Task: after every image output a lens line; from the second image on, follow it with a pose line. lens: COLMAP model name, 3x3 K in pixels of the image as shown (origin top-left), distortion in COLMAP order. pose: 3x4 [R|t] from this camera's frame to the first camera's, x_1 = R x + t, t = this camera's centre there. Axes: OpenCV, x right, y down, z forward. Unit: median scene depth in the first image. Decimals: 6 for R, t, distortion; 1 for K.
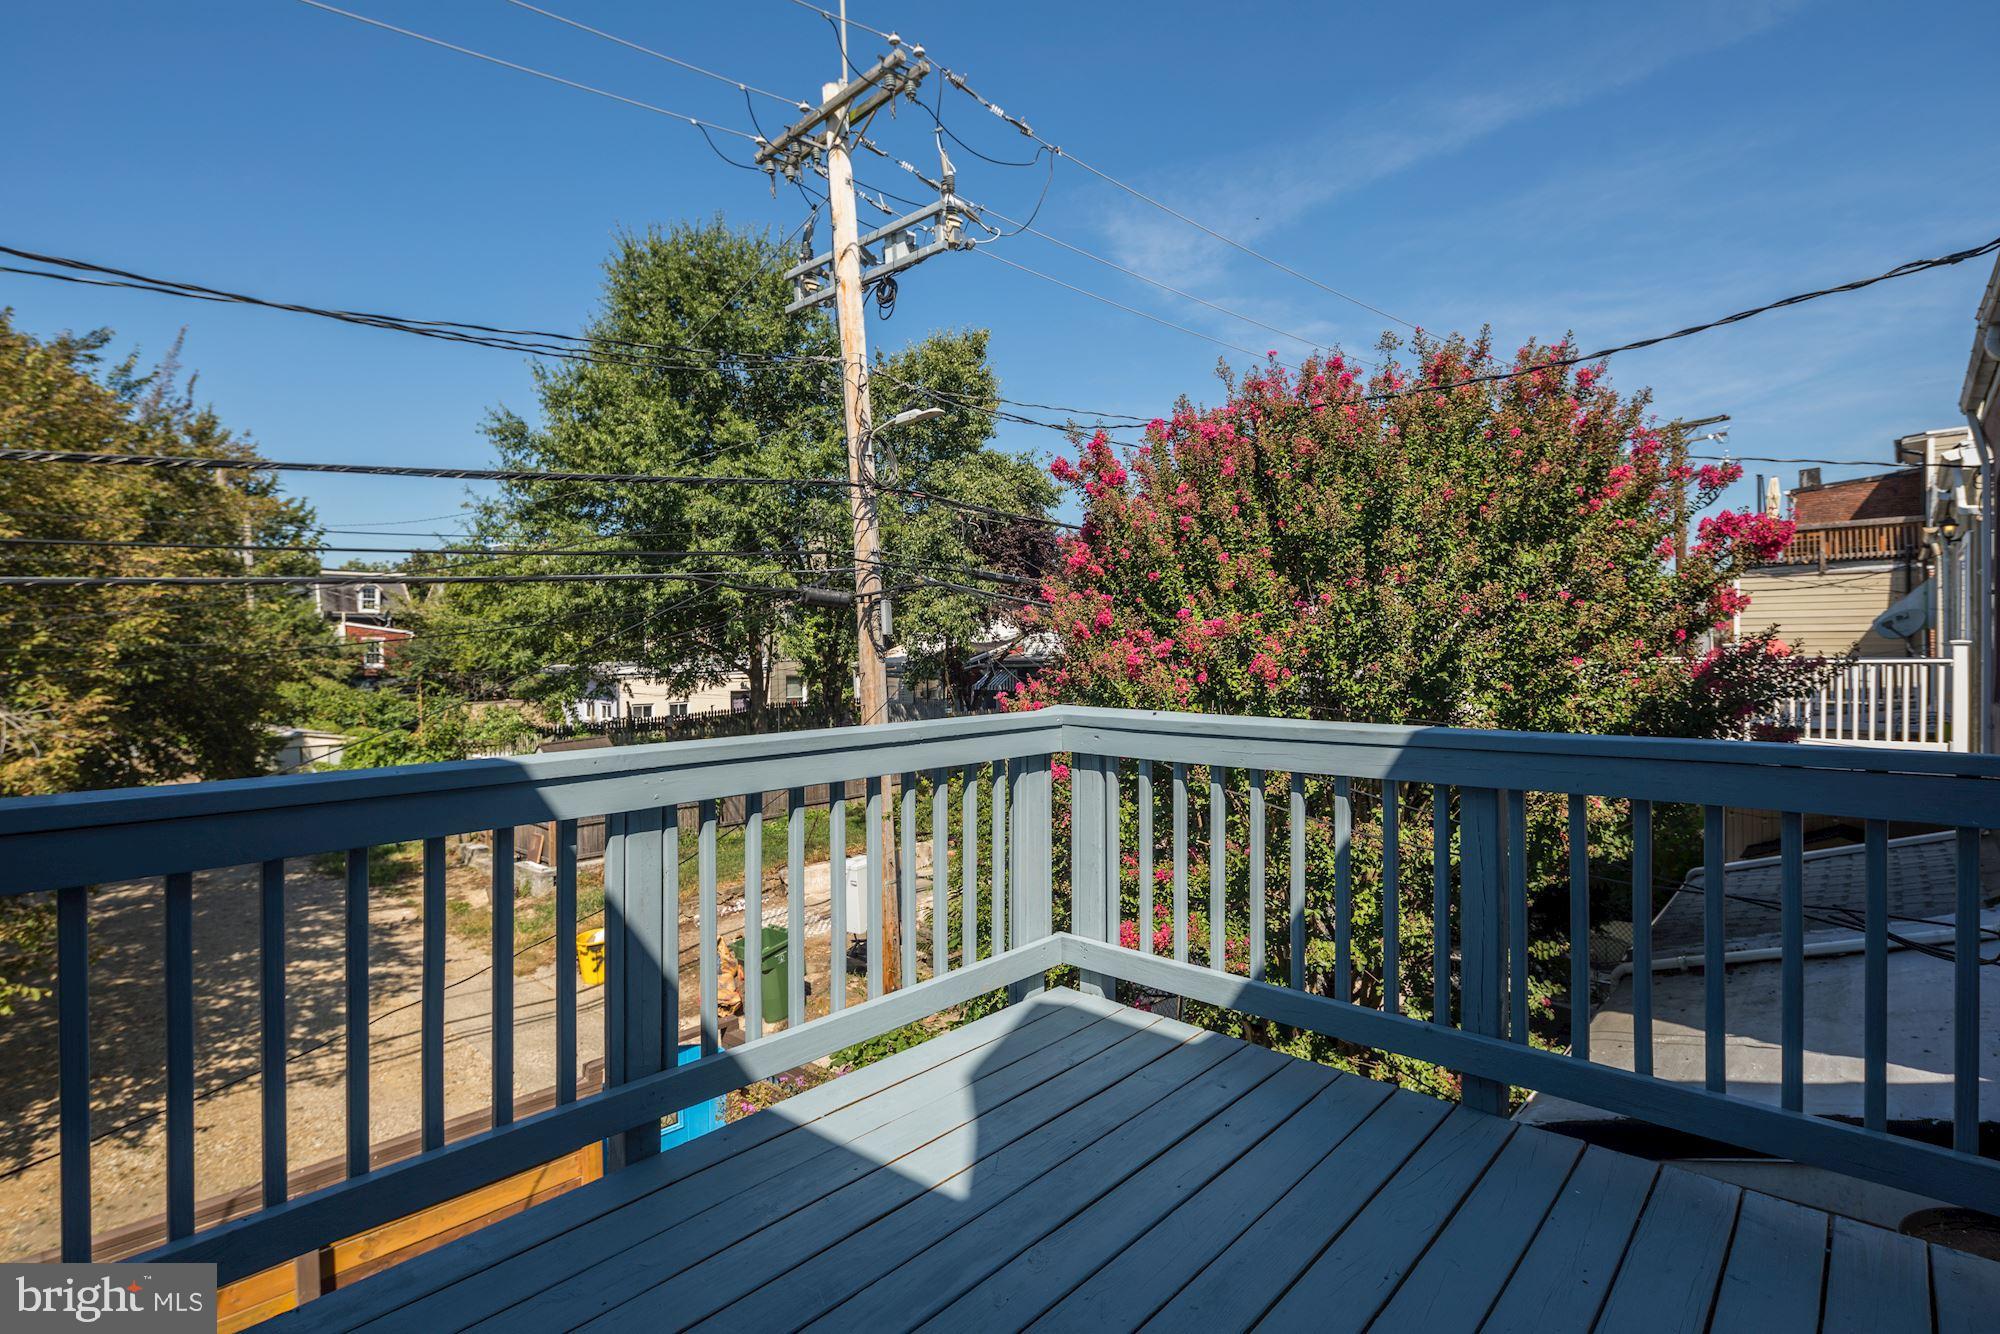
lens RADIAL K [[991.7, 0, 1000.9], [0, 991.7, 648.4], [0, 0, 1]] dist [0.001219, 0.000122]
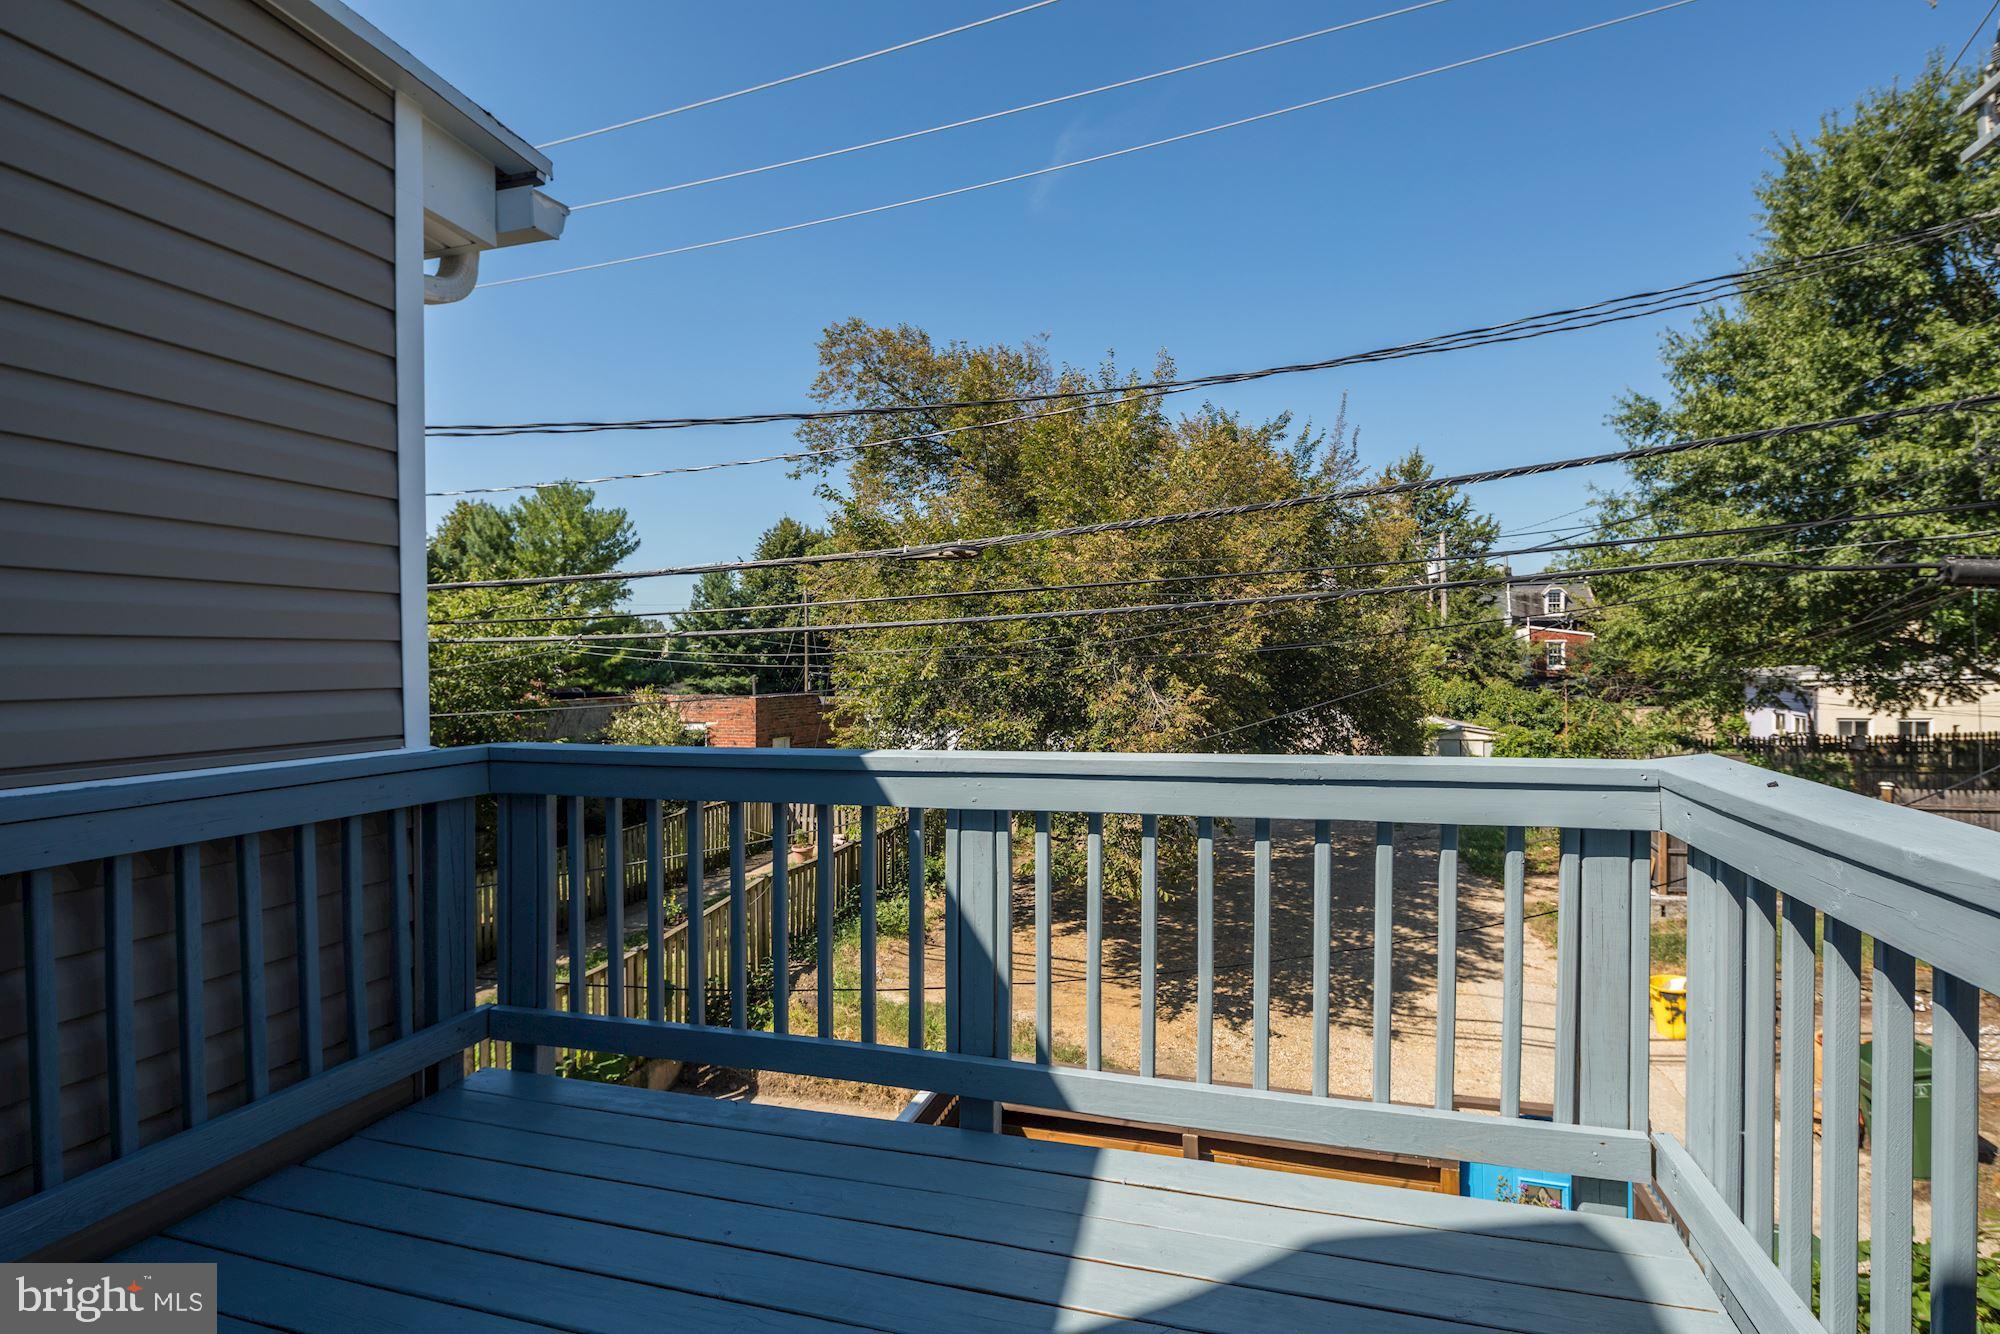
lens RADIAL K [[973.7, 0, 991.9], [0, 973.7, 649.9], [0, 0, 1]] dist [0.002826, -0.000125]
pose [[0.423818, -0.007786, -0.905714, 0.074030], [0.008376, 0.999954, -0.004677, -0.000913], [0.905709, -0.005604, 0.423863, 0.067372]]
